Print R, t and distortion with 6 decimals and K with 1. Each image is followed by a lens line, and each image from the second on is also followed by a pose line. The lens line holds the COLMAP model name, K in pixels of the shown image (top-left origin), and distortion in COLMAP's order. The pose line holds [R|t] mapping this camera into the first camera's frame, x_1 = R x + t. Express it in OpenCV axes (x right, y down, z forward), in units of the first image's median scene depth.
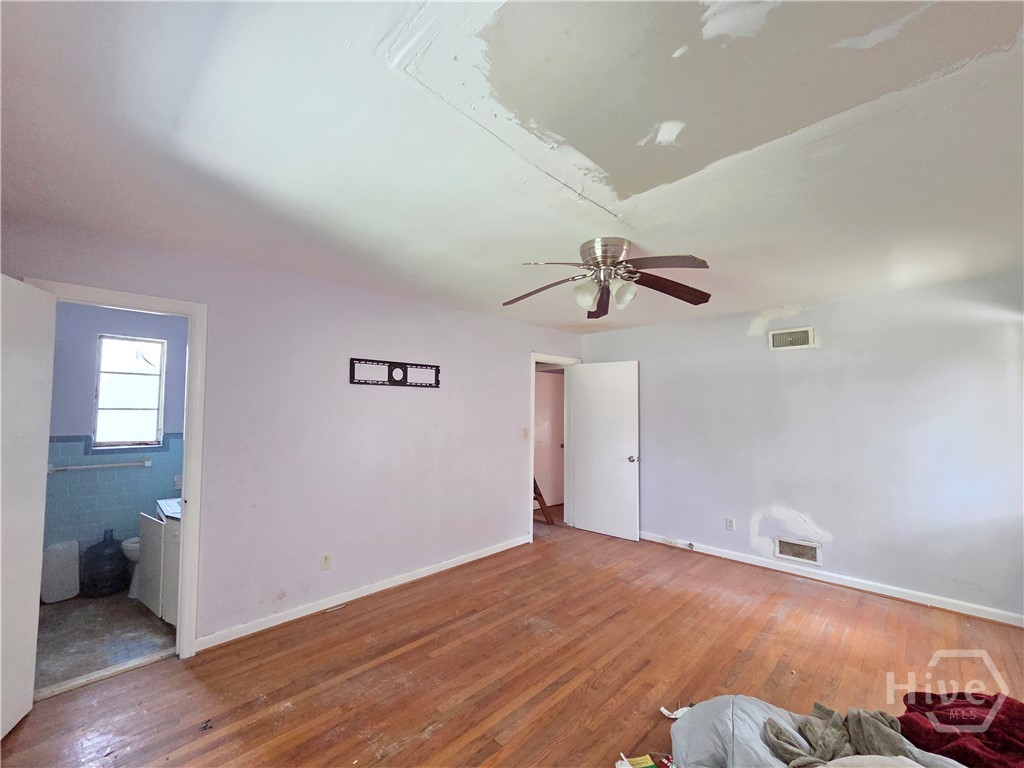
lens RADIAL K [[424.8, 0, 508.4], [0, 424.8, 391.5], [0, 0, 1]] dist [0.002806, 0.000060]
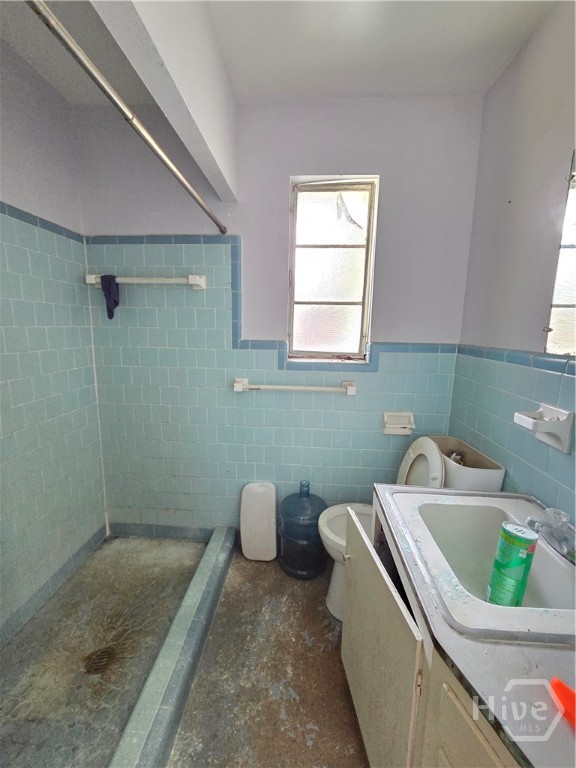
lens RADIAL K [[318.6, 0, 285.9], [0, 318.6, 382.6], [0, 0, 1]] dist [0.002806, 0.000060]
pose [[0.660965, 0.135209, -0.738136, -0.608262], [0.019253, 0.980255, 0.196800, 0.070384], [0.750170, -0.144289, 0.645311, 0.675745]]
